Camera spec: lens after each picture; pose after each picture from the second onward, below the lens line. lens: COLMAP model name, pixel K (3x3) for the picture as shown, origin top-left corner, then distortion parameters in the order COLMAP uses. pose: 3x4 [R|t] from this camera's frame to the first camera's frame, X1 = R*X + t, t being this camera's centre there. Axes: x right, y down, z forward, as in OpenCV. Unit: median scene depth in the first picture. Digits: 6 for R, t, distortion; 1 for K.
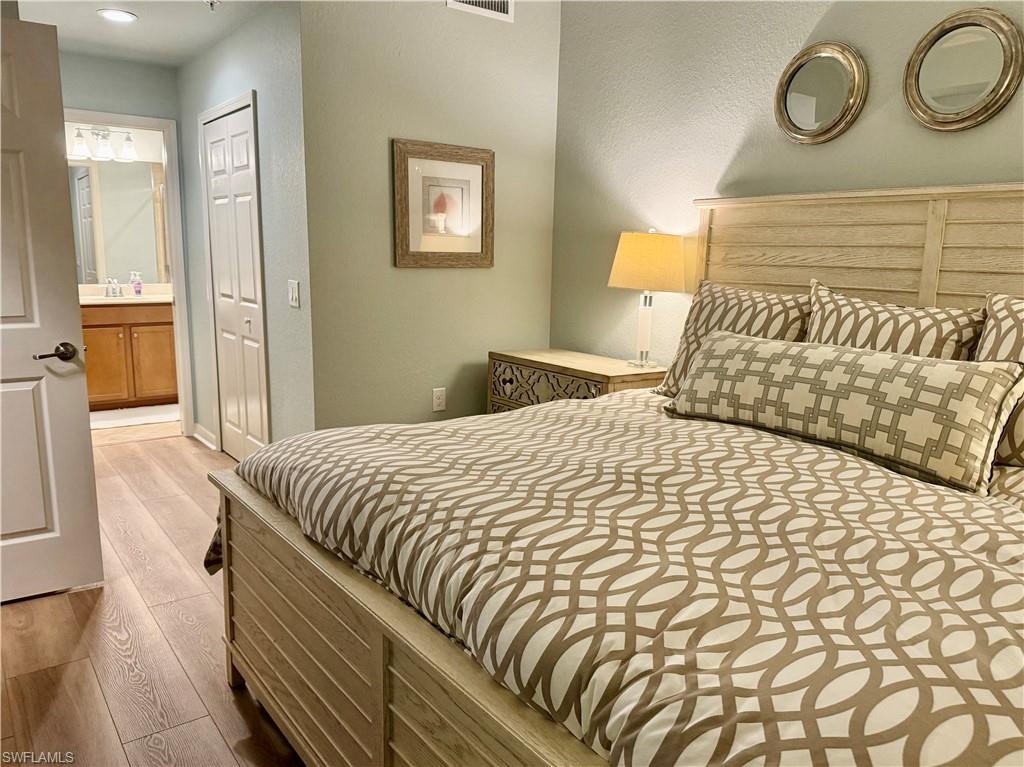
lens RADIAL K [[777.2, 0, 509.0], [0, 777.2, 385.7], [0, 0, 1]] dist [0.042435, -0.047141]
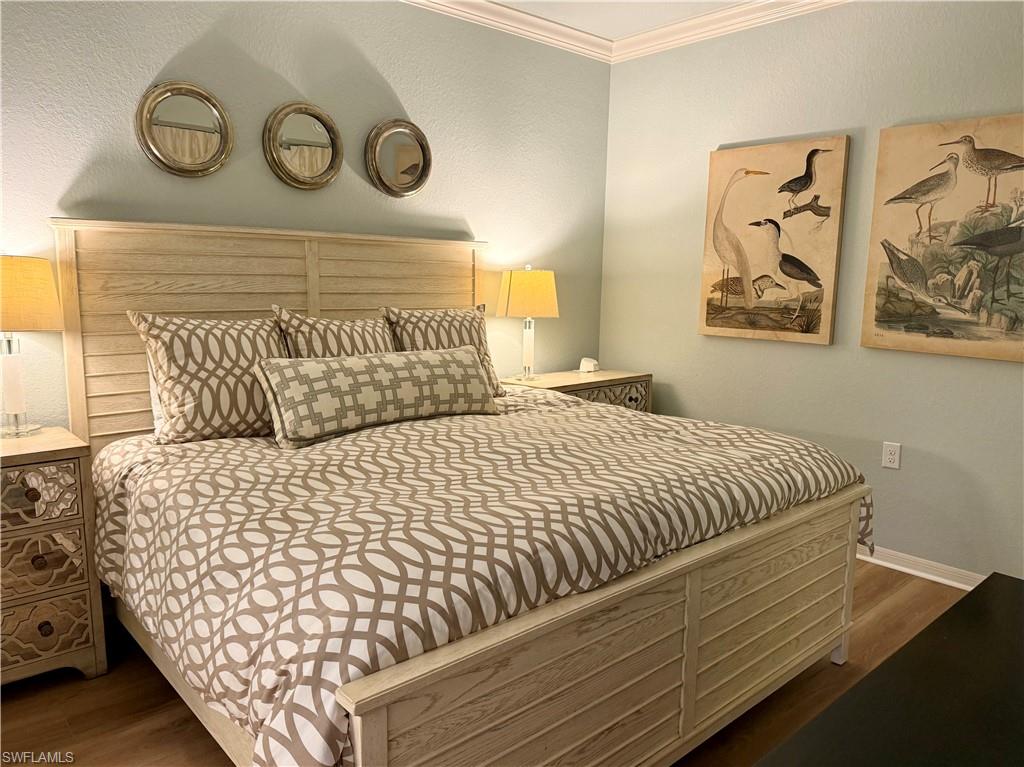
lens RADIAL K [[736.3, 0, 513.7], [0, 736.3, 385.0], [0, 0, 1]] dist [0.066455, -0.091250]
pose [[-0.054849, -0.167641, 0.984321, -0.682989], [0.158554, 0.971835, 0.174349, -0.147230], [-0.985826, 0.165630, -0.026724, 0.662726]]
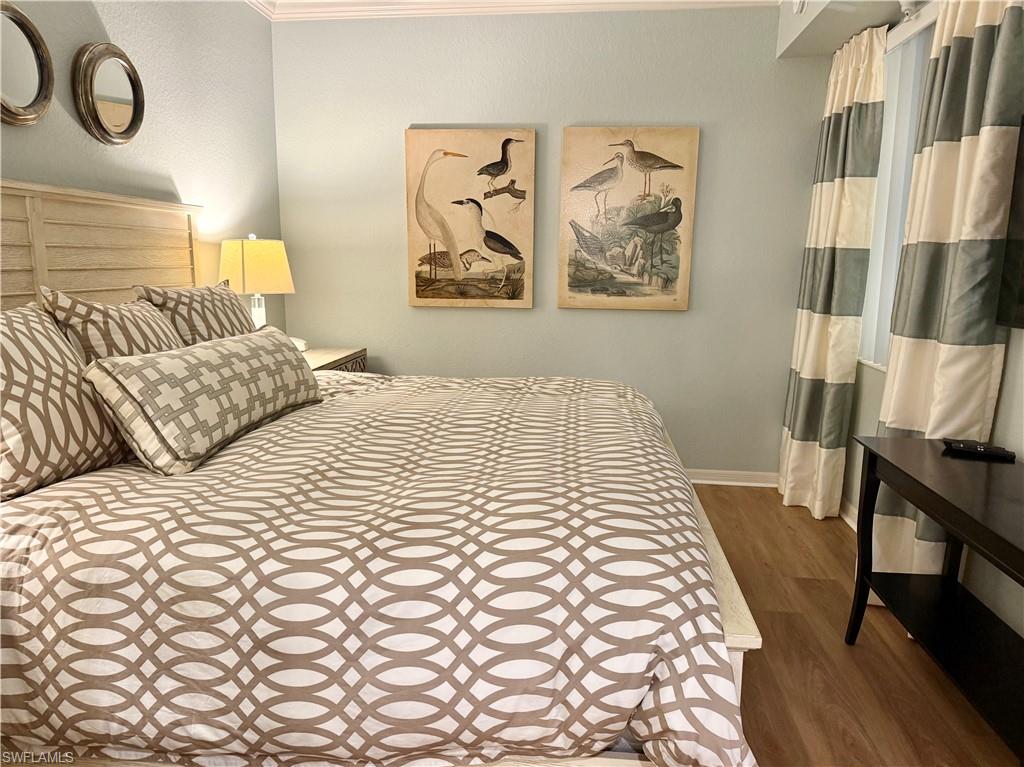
lens RADIAL K [[716.2, 0, 515.5], [0, 716.2, 387.1], [0, 0, 1]] dist [0.136511, -0.199028]
pose [[-0.707405, -0.142583, 0.692277, -0.468406], [0.105915, 0.946998, 0.303275, -0.203210], [-0.698827, 0.287861, -0.654810, 1.117933]]
